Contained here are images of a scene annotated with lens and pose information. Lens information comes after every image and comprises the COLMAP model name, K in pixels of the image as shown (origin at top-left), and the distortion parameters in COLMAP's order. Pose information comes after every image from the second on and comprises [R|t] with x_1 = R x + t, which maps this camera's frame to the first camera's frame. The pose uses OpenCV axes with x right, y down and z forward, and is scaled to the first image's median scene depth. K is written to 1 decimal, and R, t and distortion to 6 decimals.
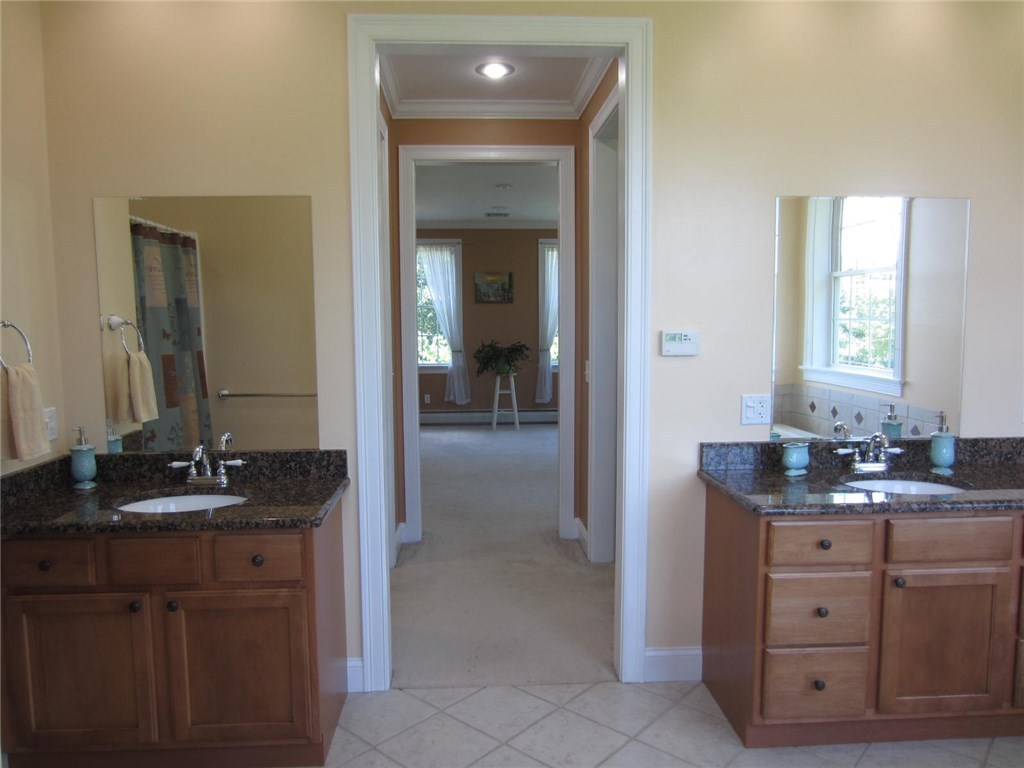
lens RADIAL K [[723.9, 0, 510.4], [0, 723.9, 387.0], [0, 0, 1]] dist [-0.029621, 0.014332]
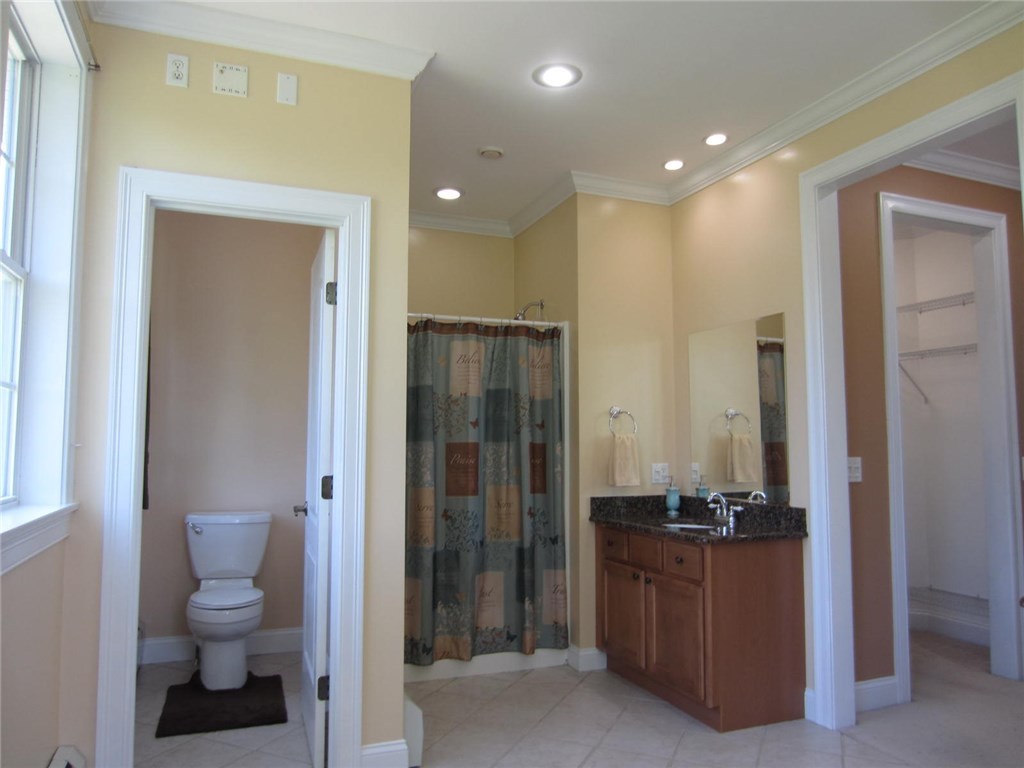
lens RADIAL K [[723.9, 0, 505.9], [0, 723.9, 386.5], [0, 0, 1]] dist [-0.029621, 0.014332]
pose [[0.315393, -0.065795, -0.946677, 0.875098], [-0.092440, 0.990719, -0.099653, 0.056091], [0.944448, 0.118940, 0.306384, 0.130617]]
